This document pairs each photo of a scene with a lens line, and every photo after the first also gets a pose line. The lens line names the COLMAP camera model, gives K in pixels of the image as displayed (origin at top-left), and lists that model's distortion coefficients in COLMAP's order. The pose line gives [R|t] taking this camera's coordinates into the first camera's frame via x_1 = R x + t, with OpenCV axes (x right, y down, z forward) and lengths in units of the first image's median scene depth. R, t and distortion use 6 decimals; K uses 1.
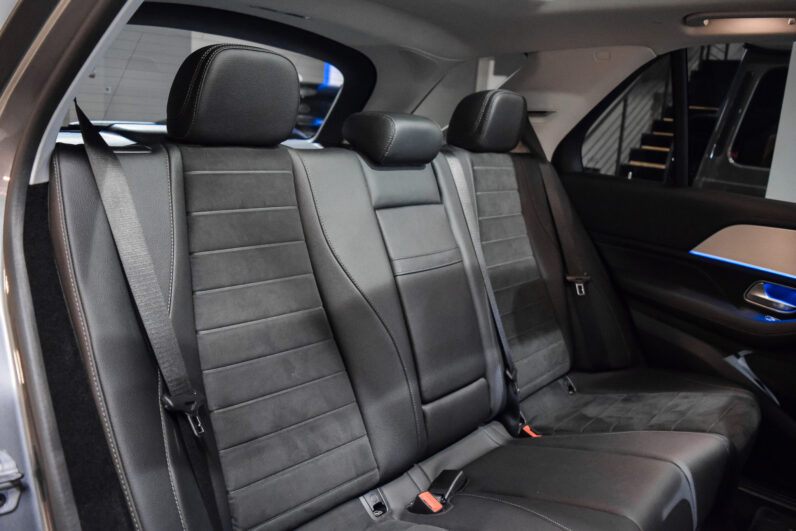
lens RADIAL K [[615.6, 0, 397.6], [0, 615.6, 270.2], [0, 0, 1]] dist [-0.080927, 0.004196]
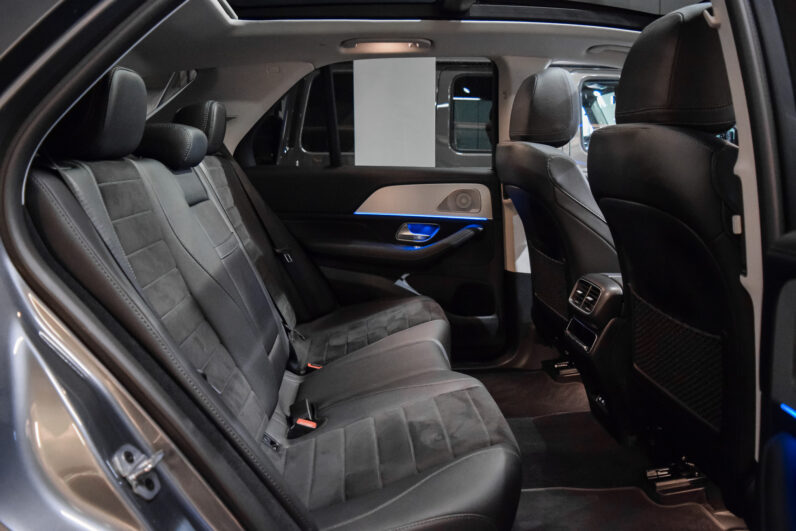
lens RADIAL K [[615.6, 0, 399.5], [0, 615.6, 264.0], [0, 0, 1]] dist [-0.080927, 0.004196]
pose [[0.709016, -0.208033, 0.673809, -0.410184], [0.224259, 0.972410, 0.064247, 0.015478], [-0.668584, 0.105556, 0.736107, -0.064882]]
